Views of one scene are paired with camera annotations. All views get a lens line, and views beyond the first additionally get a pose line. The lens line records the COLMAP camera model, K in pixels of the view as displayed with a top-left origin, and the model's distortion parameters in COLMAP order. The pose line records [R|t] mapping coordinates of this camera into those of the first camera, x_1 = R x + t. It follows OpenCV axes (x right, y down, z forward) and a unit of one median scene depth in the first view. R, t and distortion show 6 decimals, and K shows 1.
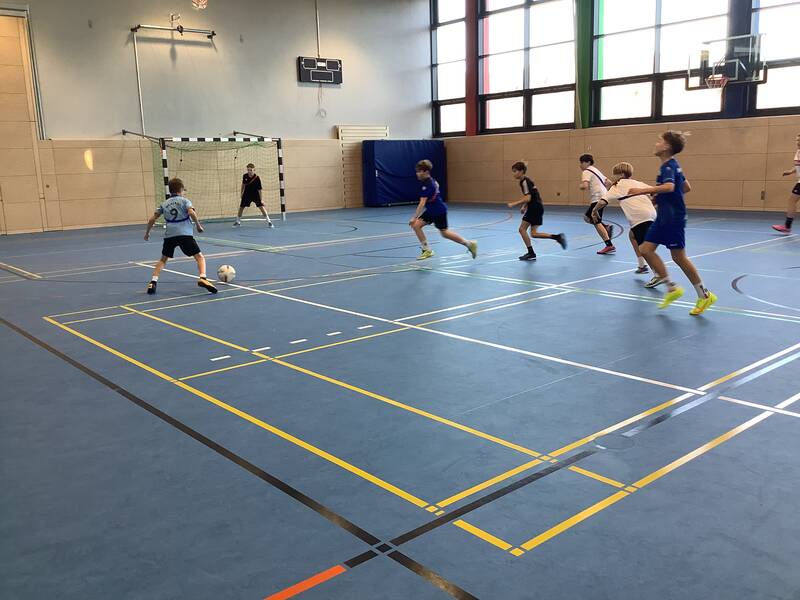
lens RADIAL K [[721.9, 0, 394.6], [0, 721.9, 308.3], [0, 0, 1]] dist [0.080206, -0.153588]
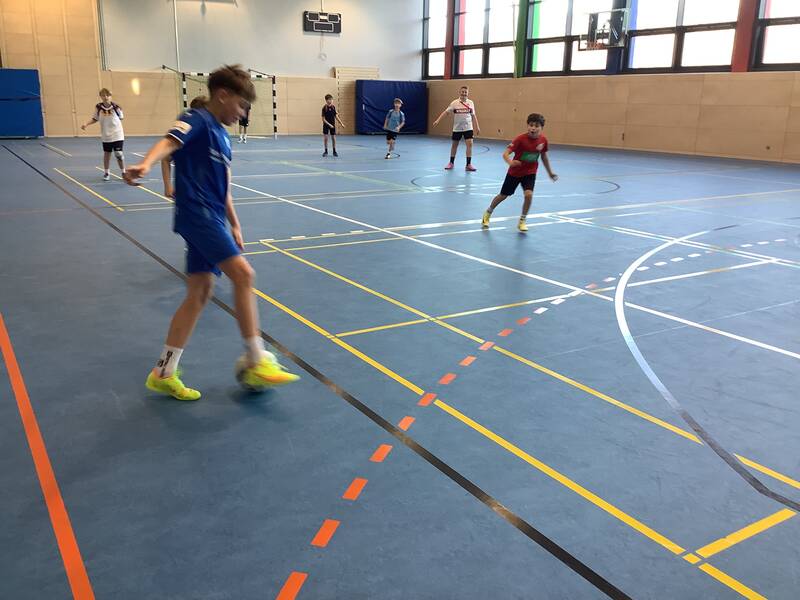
lens RADIAL K [[721.9, 0, 405.0], [0, 721.9, 298.8], [0, 0, 1]] dist [0.080206, -0.153588]
pose [[0.989360, 0.077696, -0.123006, 0.229664], [-0.068875, 0.994847, 0.074408, 0.047807], [0.128153, -0.065144, 0.989613, -0.266387]]
